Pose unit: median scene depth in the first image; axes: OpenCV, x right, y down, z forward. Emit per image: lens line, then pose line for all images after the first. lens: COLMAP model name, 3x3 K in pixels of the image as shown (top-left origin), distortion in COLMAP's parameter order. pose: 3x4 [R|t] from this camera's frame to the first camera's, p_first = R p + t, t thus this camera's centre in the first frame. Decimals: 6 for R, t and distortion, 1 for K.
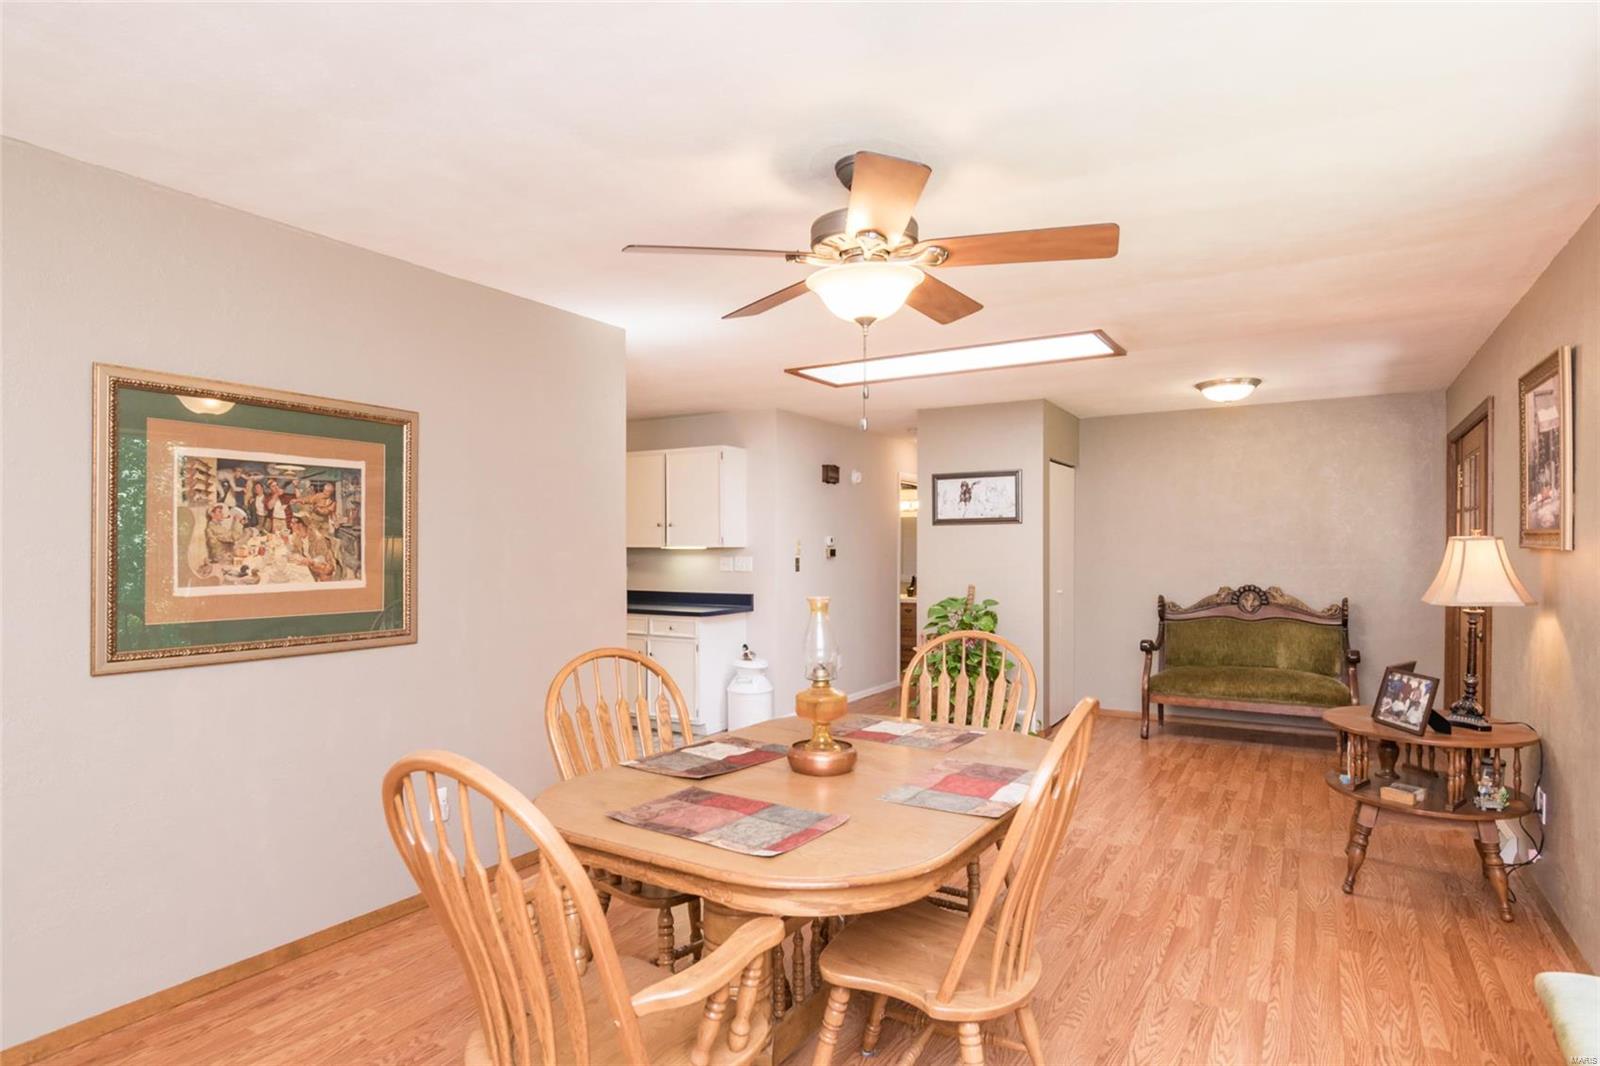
lens RADIAL K [[872.3, 0, 798.2], [0, 872.3, 539.2], [0, 0, 1]] dist [0.000067, 0.000005]
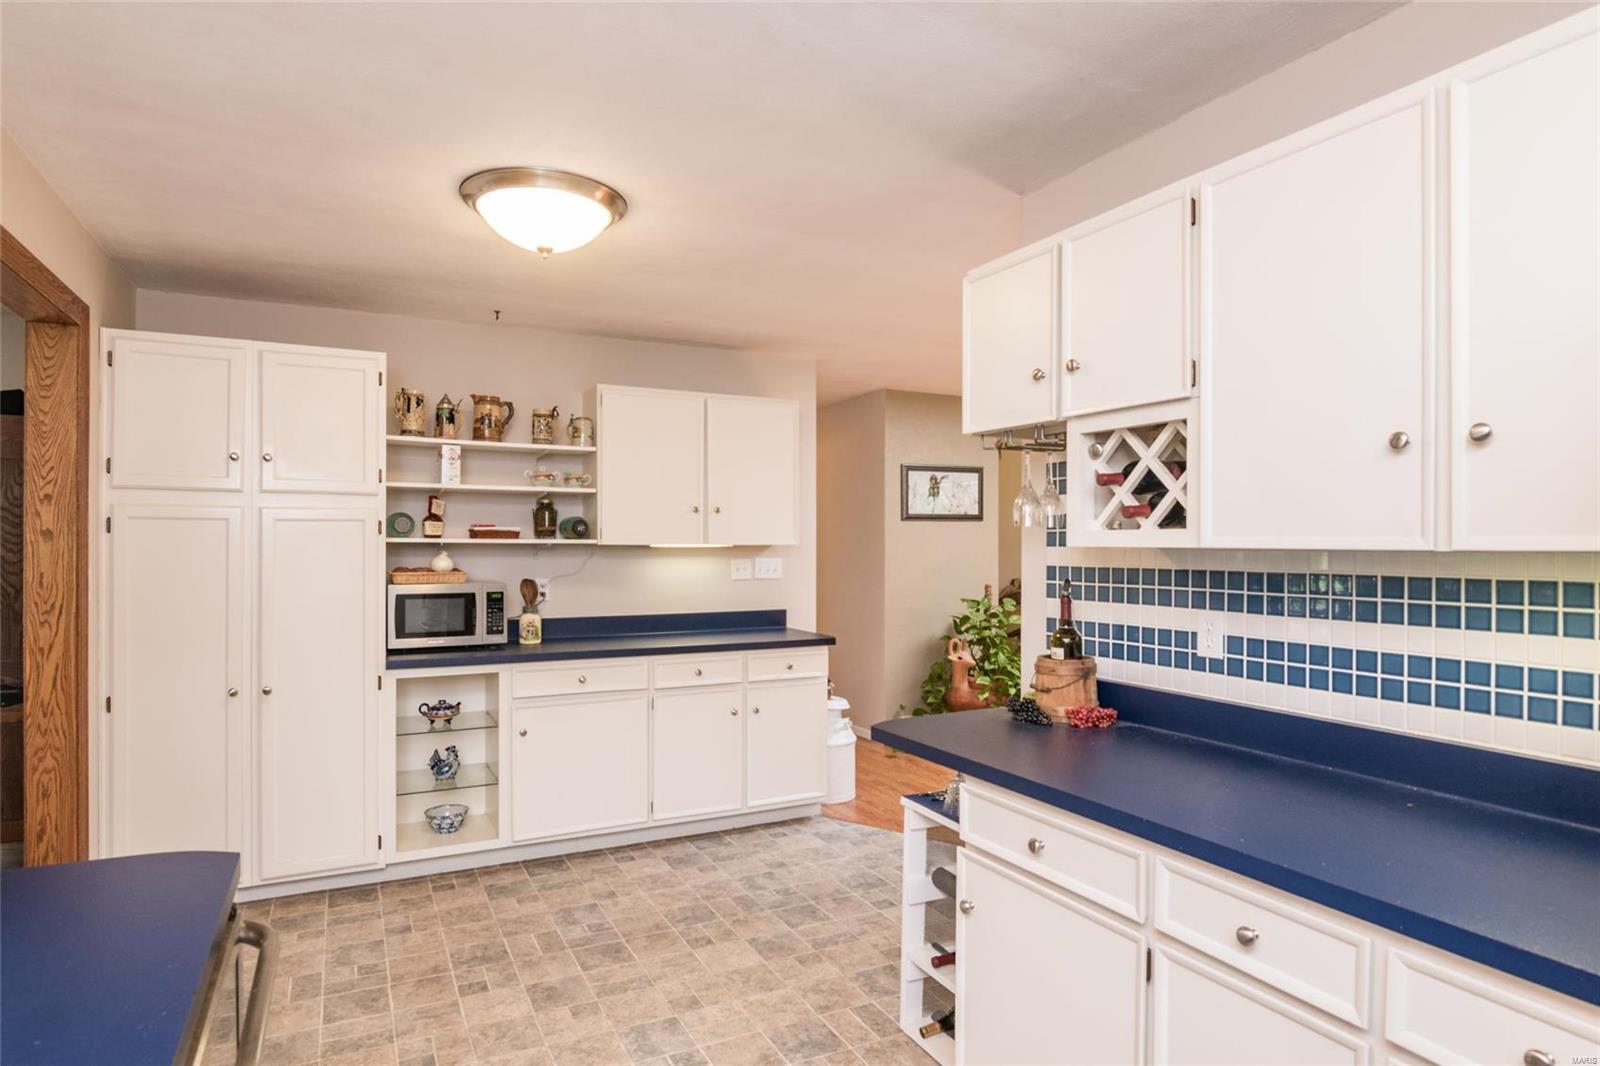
lens RADIAL K [[872.3, 0, 799.8], [0, 872.3, 539.1], [0, 0, 1]] dist [0.000067, 0.000005]
pose [[0.519700, 0.005364, 0.854332, -0.702555], [-0.006365, 0.999977, -0.002407, 0.006175], [-0.854325, -0.004186, 0.519722, 0.654142]]
